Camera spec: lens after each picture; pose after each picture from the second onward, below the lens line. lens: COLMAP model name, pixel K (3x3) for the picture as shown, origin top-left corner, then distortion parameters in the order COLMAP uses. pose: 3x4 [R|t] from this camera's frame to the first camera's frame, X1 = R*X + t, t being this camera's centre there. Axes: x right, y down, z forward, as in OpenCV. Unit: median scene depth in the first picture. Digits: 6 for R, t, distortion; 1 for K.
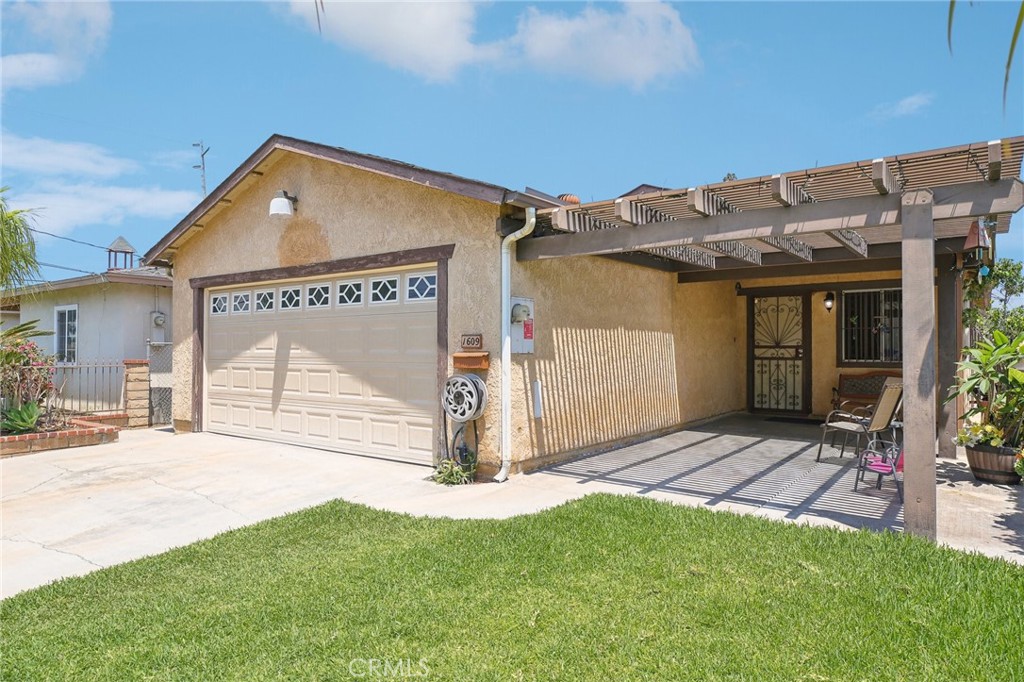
lens RADIAL K [[623.3, 0, 517.6], [0, 623.3, 342.3], [0, 0, 1]] dist [-0.009667, 0.000820]
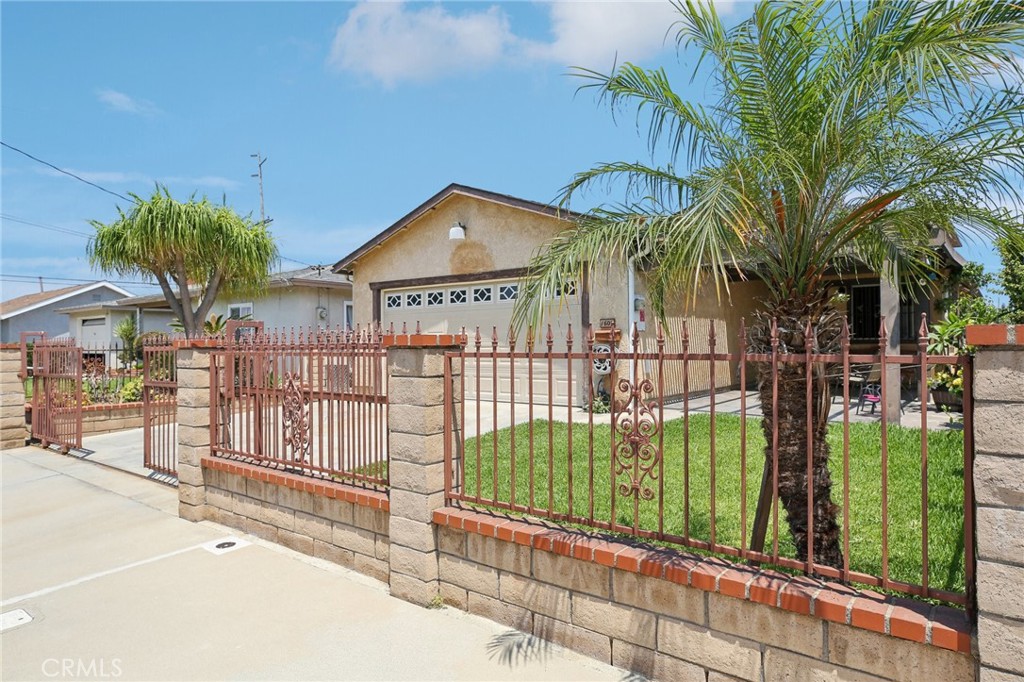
lens RADIAL K [[623.3, 0, 512.9], [0, 623.3, 342.1], [0, 0, 1]] dist [-0.009667, 0.000820]
pose [[0.999355, -0.007647, -0.035091, -0.204745], [0.007906, 0.999943, 0.007232, 0.026315], [0.035034, -0.007505, 0.999358, -0.452130]]
